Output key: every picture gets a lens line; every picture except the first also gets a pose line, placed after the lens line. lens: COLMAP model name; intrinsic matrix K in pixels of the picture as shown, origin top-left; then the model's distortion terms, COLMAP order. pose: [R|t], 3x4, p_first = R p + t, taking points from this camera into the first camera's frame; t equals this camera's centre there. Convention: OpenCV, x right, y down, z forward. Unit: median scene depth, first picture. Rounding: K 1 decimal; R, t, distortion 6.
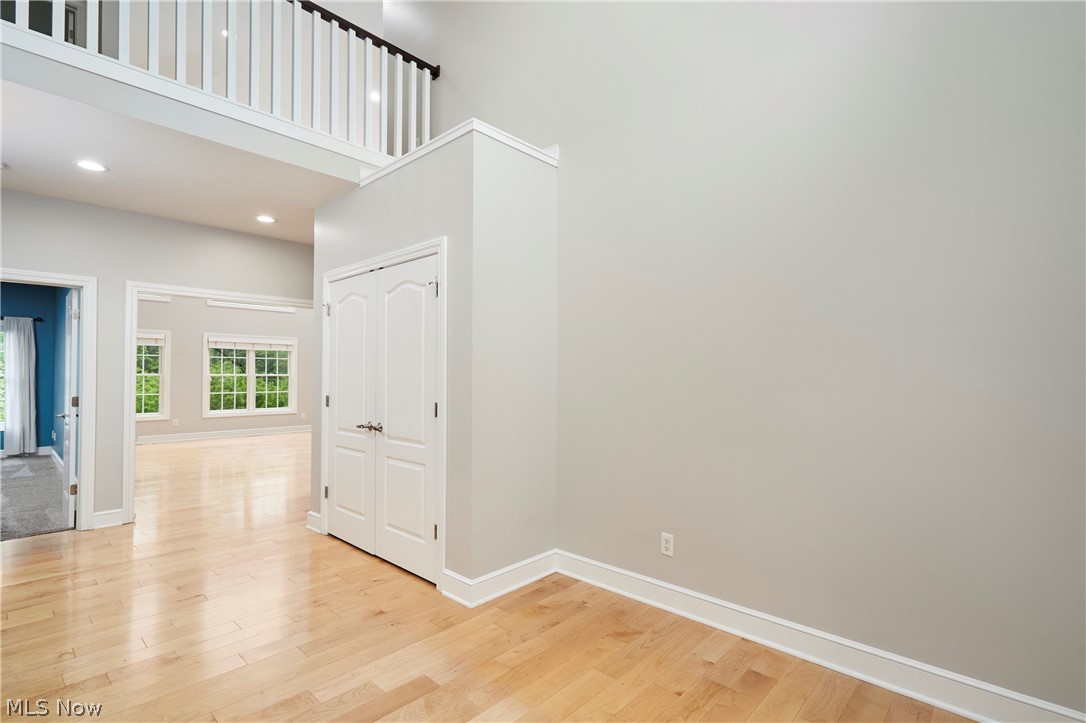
lens RADIAL K [[510.9, 0, 539.7], [0, 510.9, 363.2], [0, 0, 1]] dist [0.001703, -0.000825]
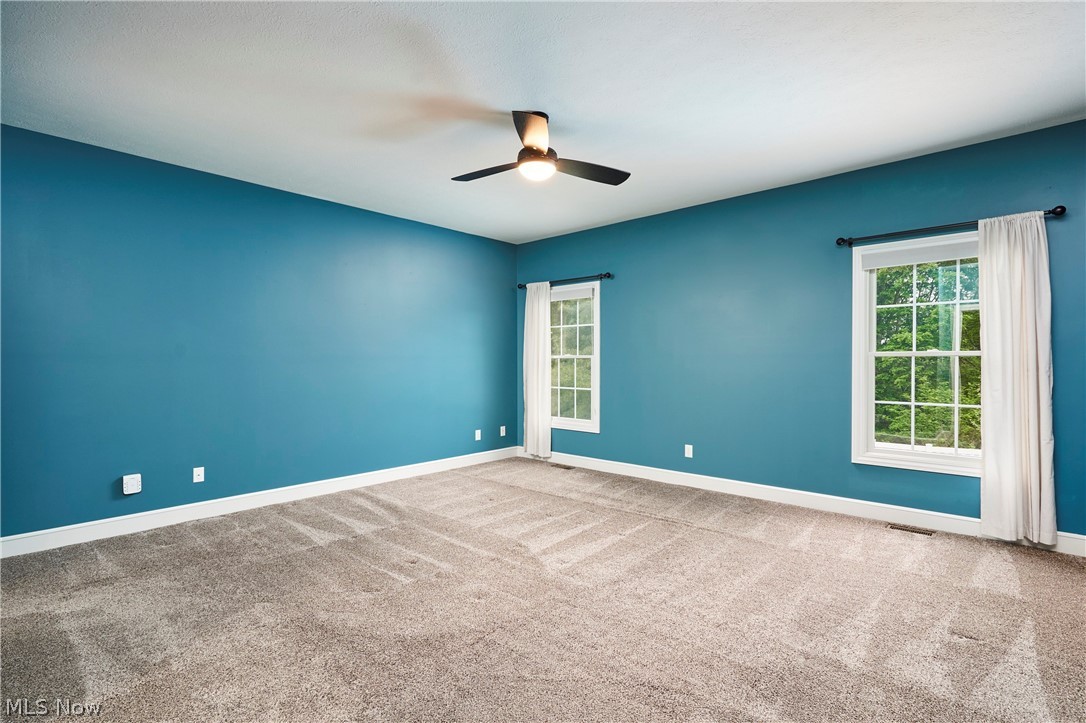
lens RADIAL K [[510.9, 0, 539.7], [0, 510.9, 363.2], [0, 0, 1]] dist [0.001703, -0.000825]
pose [[0.004842, 0.010038, -0.999938, -0.596619], [0.018573, 0.999776, 0.010127, 0.018539], [0.999816, -0.018621, 0.004655, 0.605944]]
